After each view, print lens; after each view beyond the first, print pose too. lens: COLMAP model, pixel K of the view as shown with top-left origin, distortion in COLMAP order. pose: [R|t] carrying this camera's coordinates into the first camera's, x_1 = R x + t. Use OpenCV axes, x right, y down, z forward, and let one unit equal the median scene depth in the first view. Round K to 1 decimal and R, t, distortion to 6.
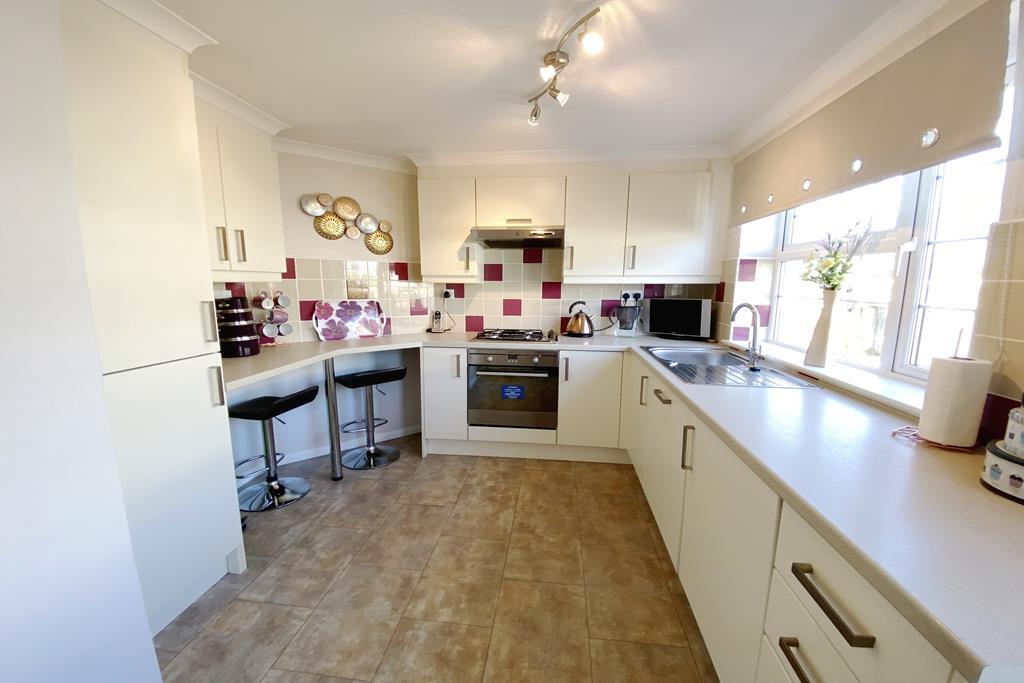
lens RADIAL K [[409.8, 0, 512.0], [0, 409.8, 351.7], [0, 0, 1]] dist [0.026571, -0.023312]
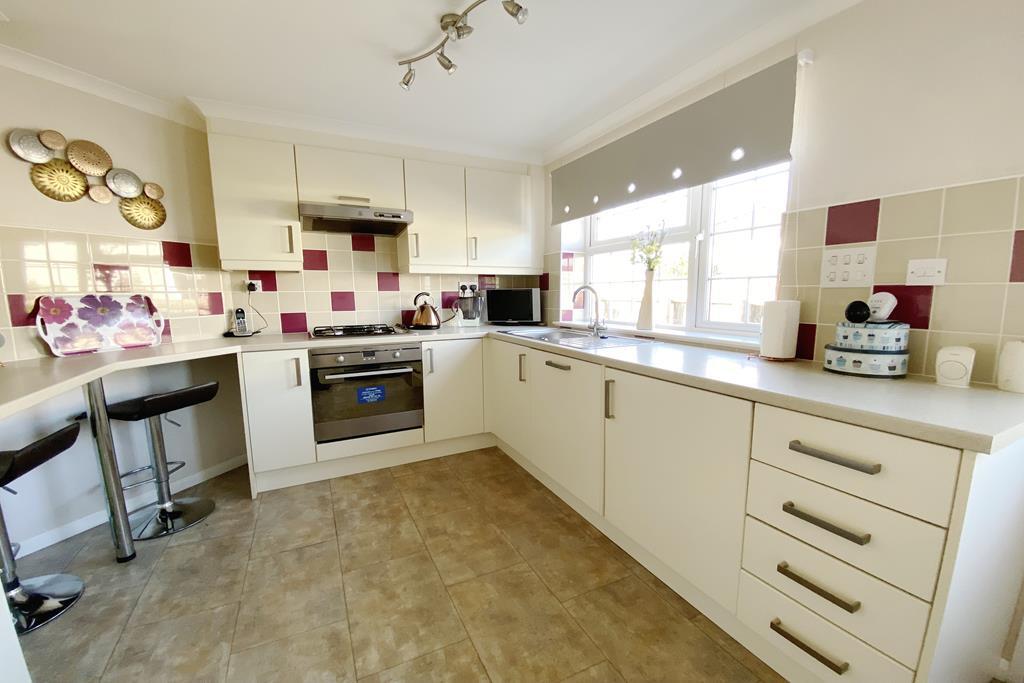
lens RADIAL K [[409.8, 0, 512.0], [0, 409.8, 351.7], [0, 0, 1]] dist [0.026571, -0.023312]
pose [[0.843965, -0.089865, 0.528817, -0.201058], [0.101829, 0.994780, 0.006535, 0.033342], [-0.526644, 0.048334, 0.848711, 0.090909]]
